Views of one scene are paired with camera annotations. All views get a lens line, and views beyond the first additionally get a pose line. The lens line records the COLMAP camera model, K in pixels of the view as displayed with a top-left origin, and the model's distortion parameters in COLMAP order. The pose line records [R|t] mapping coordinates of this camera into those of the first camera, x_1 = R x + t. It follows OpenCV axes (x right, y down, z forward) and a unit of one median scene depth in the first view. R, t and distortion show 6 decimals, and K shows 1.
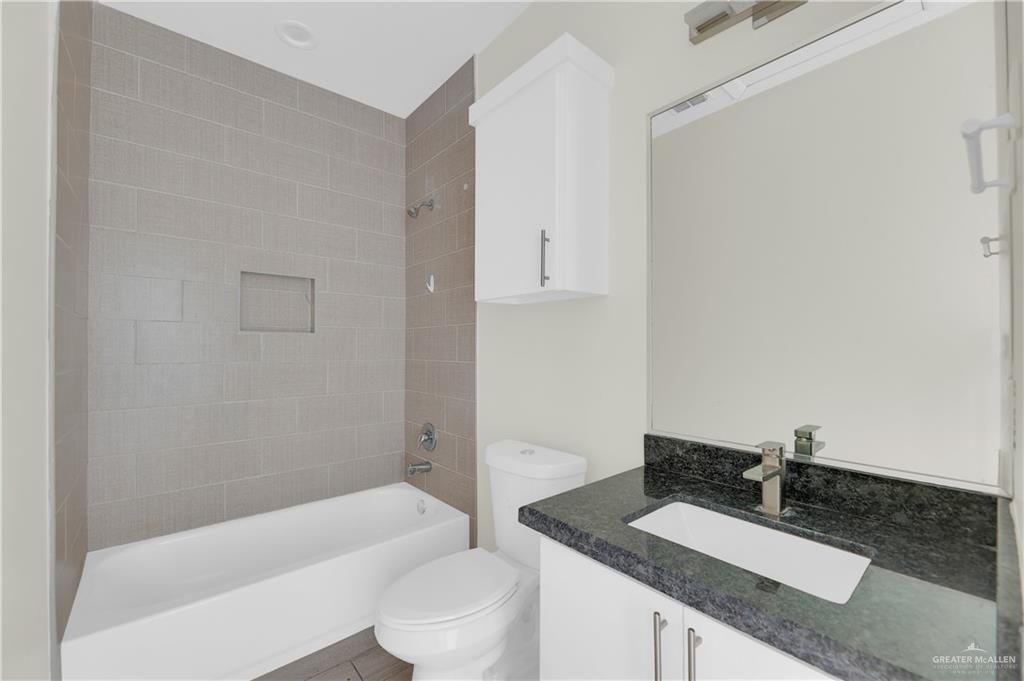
lens RADIAL K [[419.1, 0, 510.0], [0, 419.1, 344.7], [0, 0, 1]] dist [-0.000448, -0.000026]
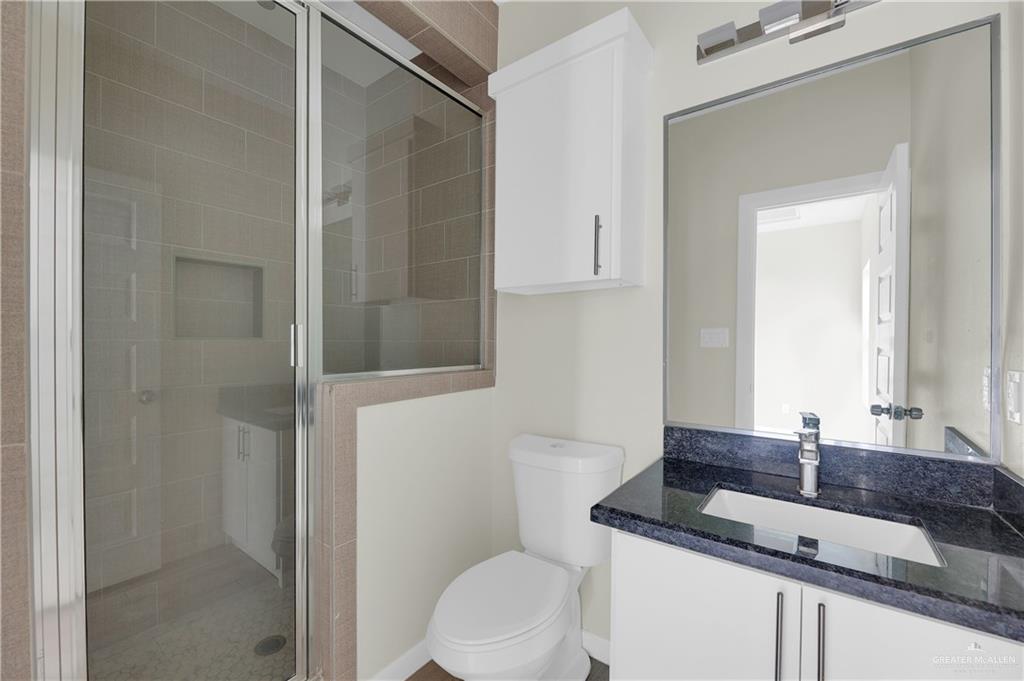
lens RADIAL K [[419.1, 0, 510.0], [0, 419.1, 344.7], [0, 0, 1]] dist [-0.000448, -0.000026]
pose [[0.978699, 0.009020, 0.205104, -0.308725], [-0.014426, 0.999586, 0.024878, -0.000137], [-0.204794, -0.027307, 0.978424, 0.095039]]
